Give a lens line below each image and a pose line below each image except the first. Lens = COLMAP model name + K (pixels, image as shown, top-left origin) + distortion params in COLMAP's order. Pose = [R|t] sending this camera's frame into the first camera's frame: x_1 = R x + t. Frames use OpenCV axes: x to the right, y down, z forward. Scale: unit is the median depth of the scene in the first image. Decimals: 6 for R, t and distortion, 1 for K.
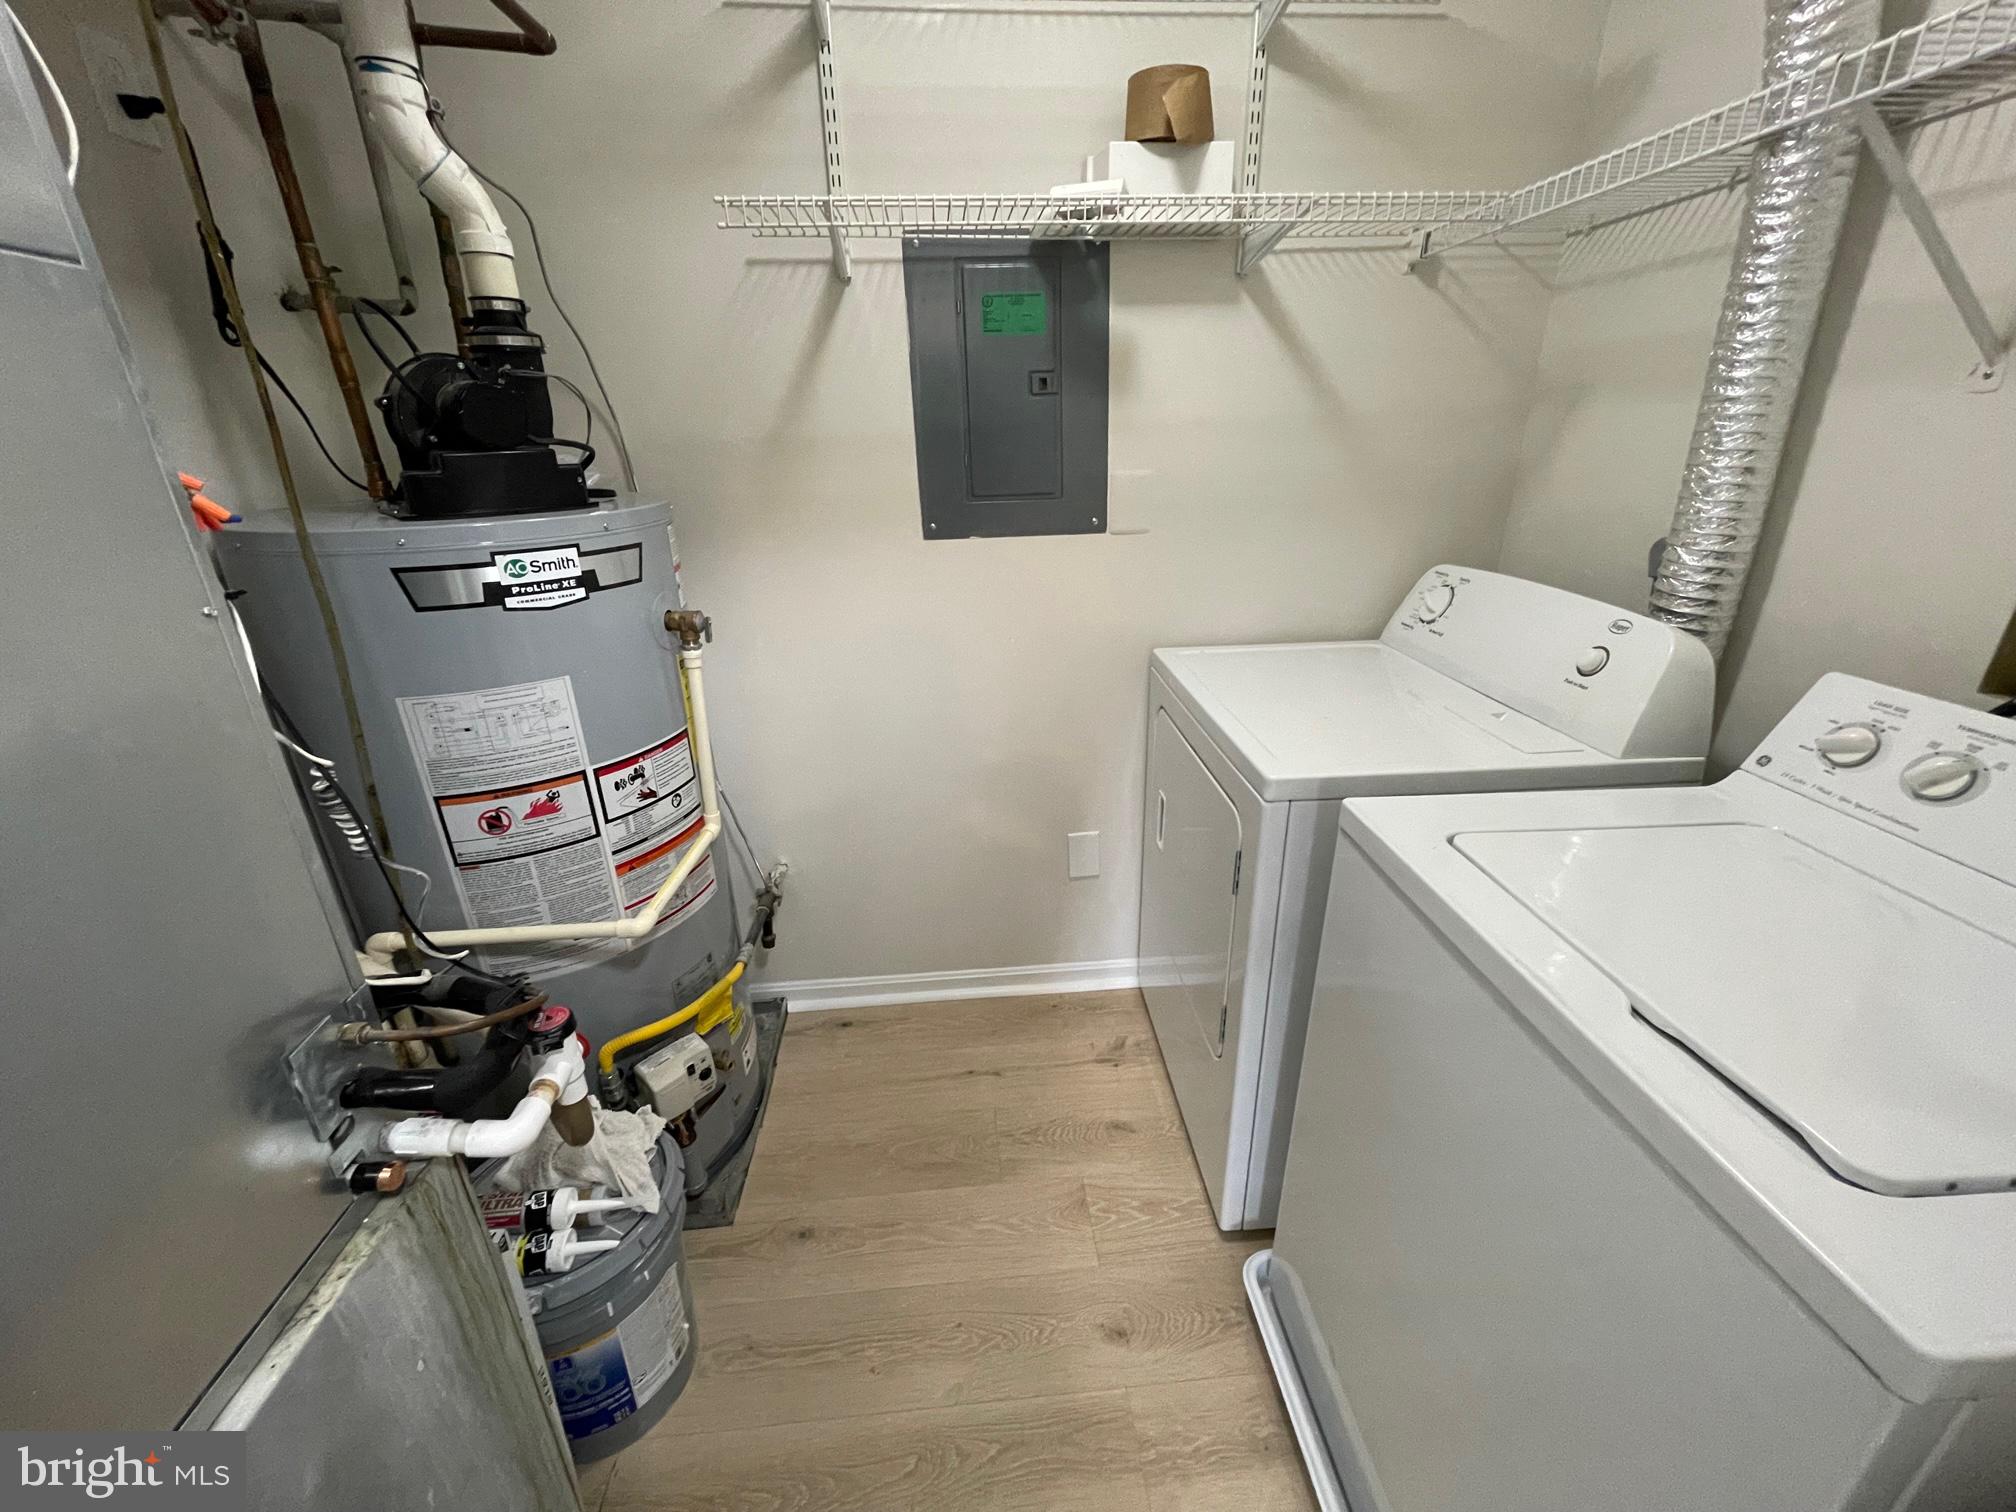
lens RADIAL K [[811.9, 0, 1010.3], [0, 811.9, 754.3], [0, 0, 1]] dist [-0.001764, -0.000982]
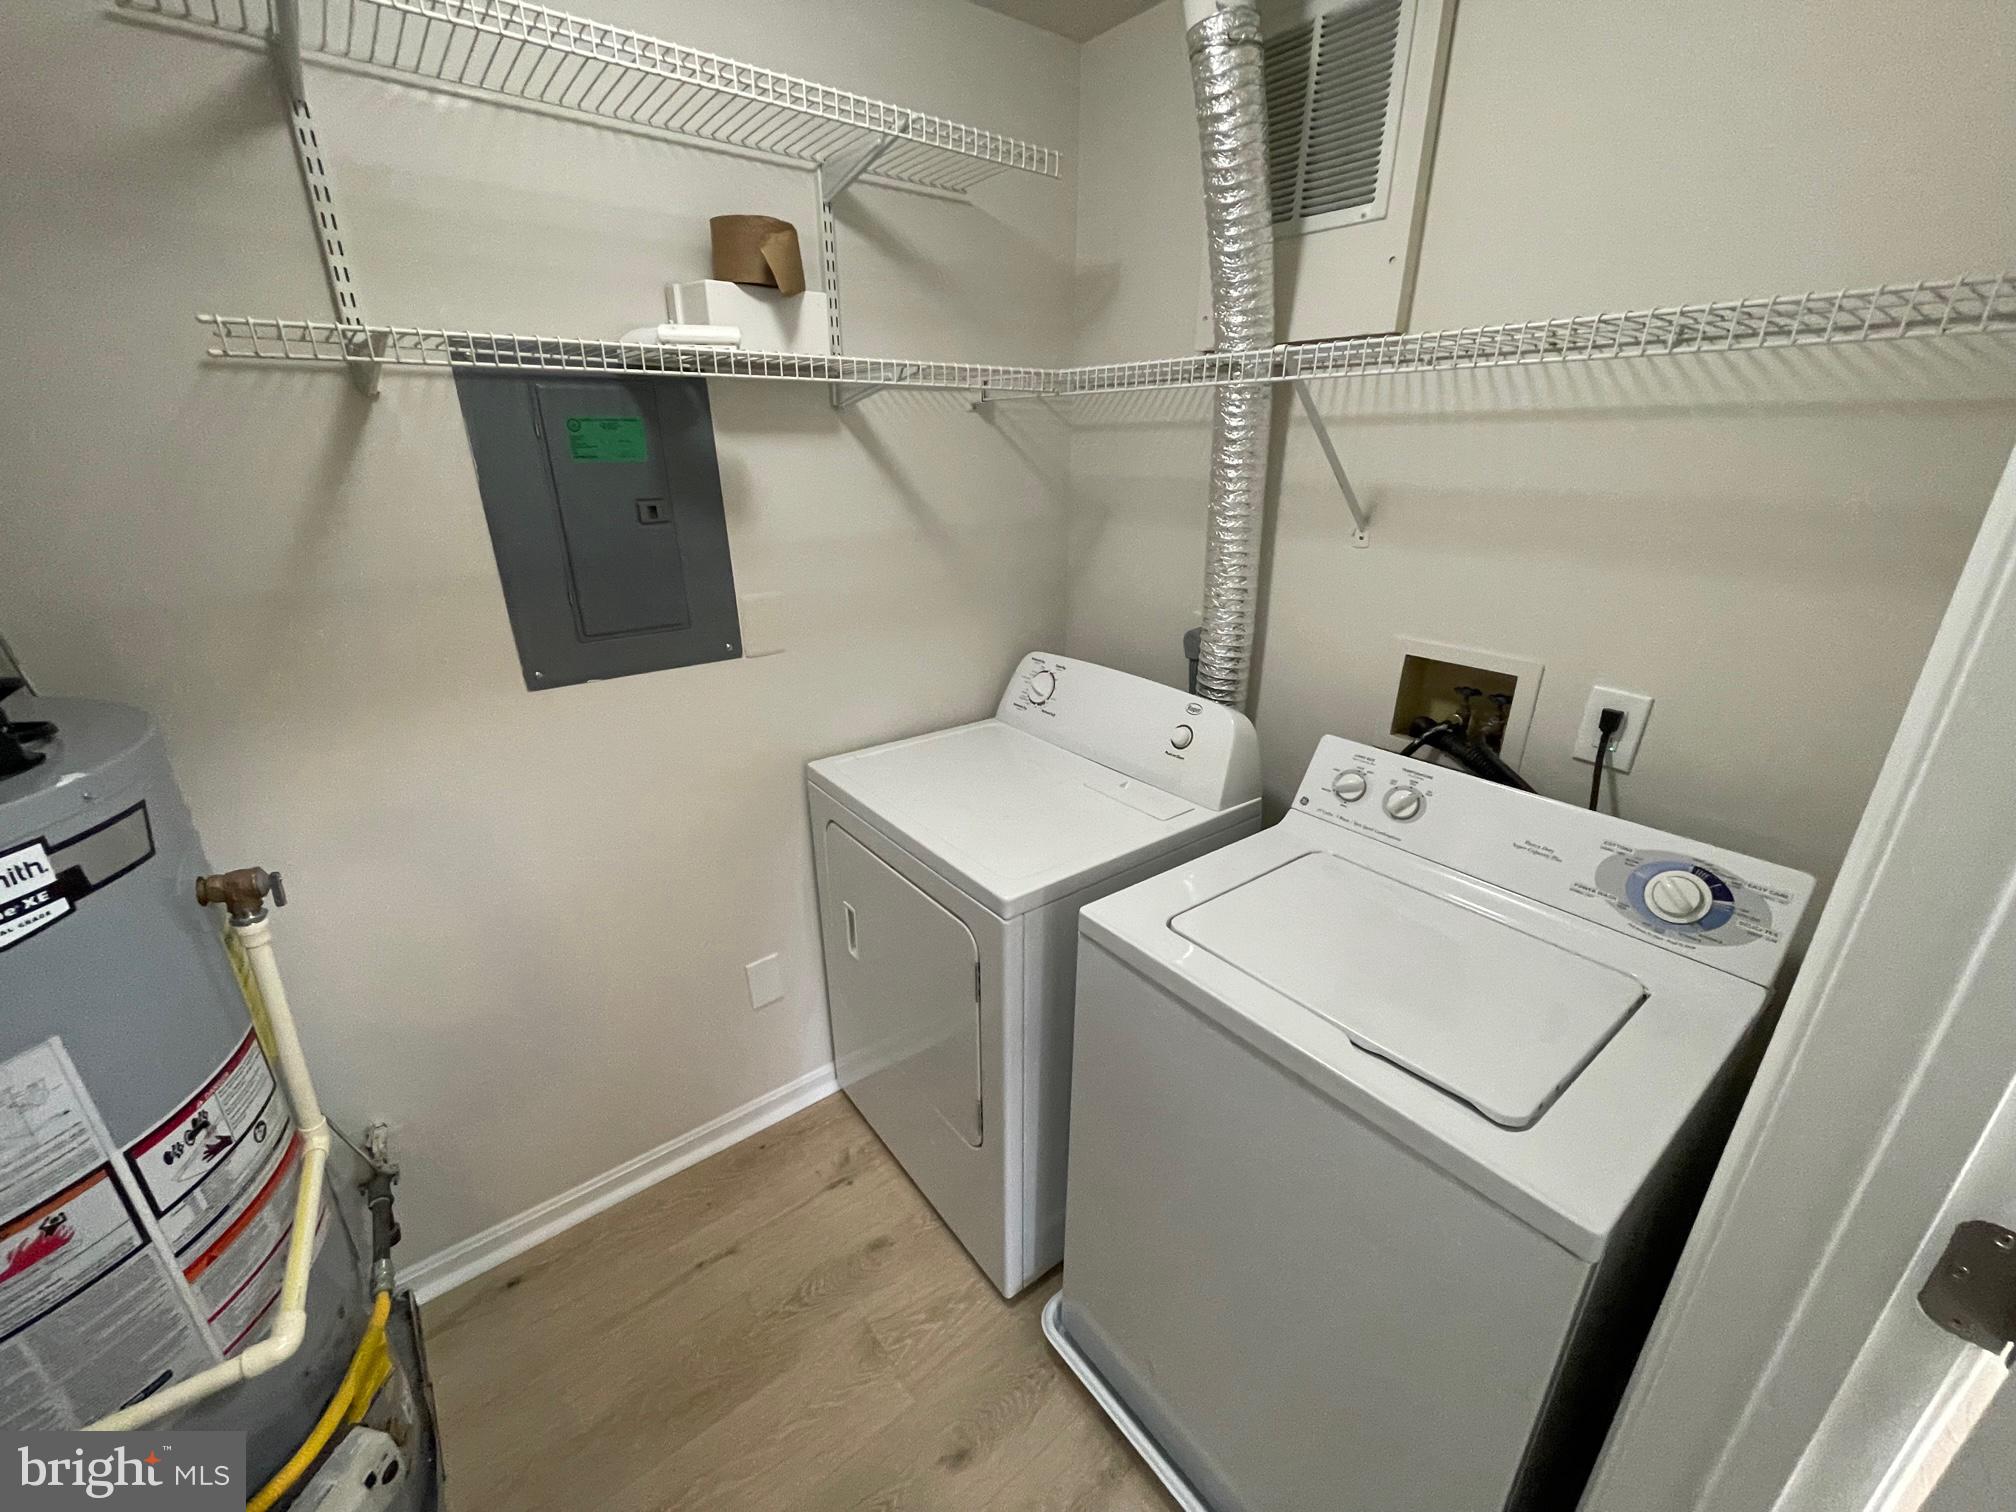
lens RADIAL K [[811.9, 0, 1010.8], [0, 811.9, 752.7], [0, 0, 1]] dist [-0.001764, -0.000982]
pose [[0.826925, -0.178974, 0.533070, -0.192350], [0.191693, 0.980934, 0.031977, -0.167813], [-0.528630, 0.075743, 0.845467, 0.037240]]
